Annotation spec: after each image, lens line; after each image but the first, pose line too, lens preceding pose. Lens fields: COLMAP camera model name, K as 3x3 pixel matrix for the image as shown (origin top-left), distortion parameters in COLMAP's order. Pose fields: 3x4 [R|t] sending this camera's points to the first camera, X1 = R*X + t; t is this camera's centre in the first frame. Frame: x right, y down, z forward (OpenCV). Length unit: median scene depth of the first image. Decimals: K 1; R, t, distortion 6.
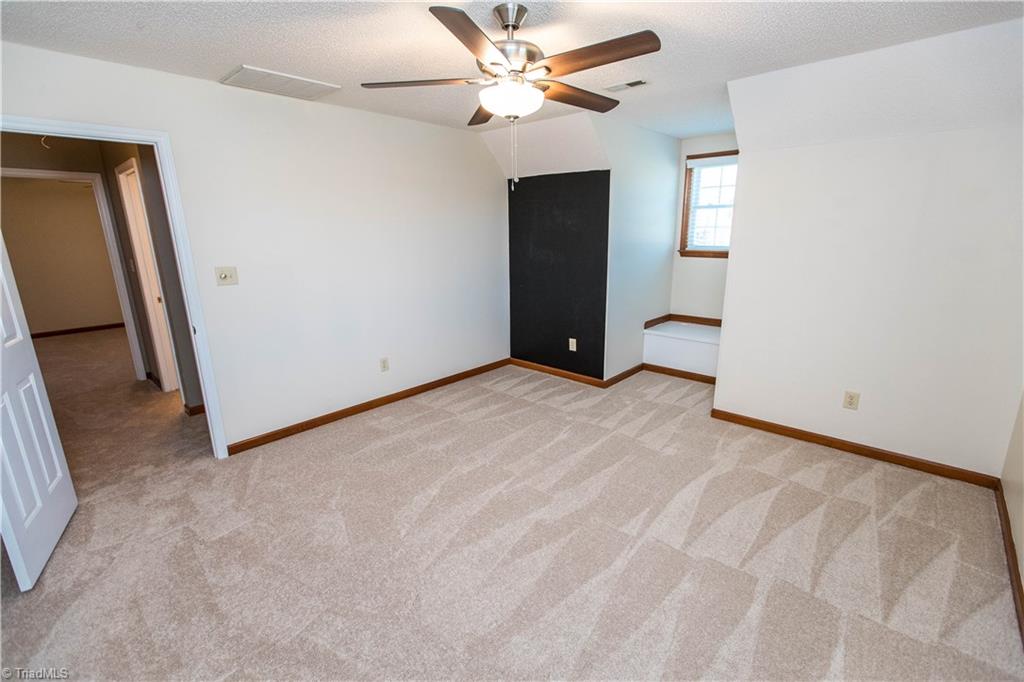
lens RADIAL K [[455.8, 0, 518.5], [0, 455.8, 342.1], [0, 0, 1]] dist [0.003638, -0.000080]
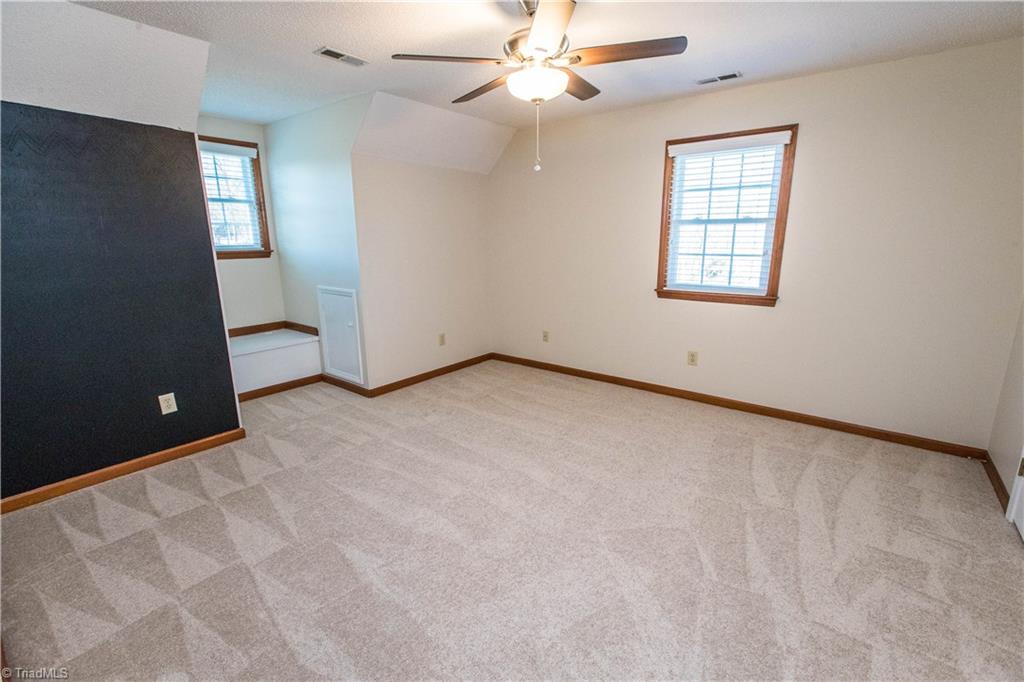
lens RADIAL K [[455.8, 0, 518.5], [0, 455.8, 342.1], [0, 0, 1]] dist [0.003638, -0.000080]
pose [[-0.058956, -0.218605, 0.974031, -0.580176], [0.251193, 0.941084, 0.226415, -0.108700], [-0.966140, 0.258018, -0.000570, 0.603869]]
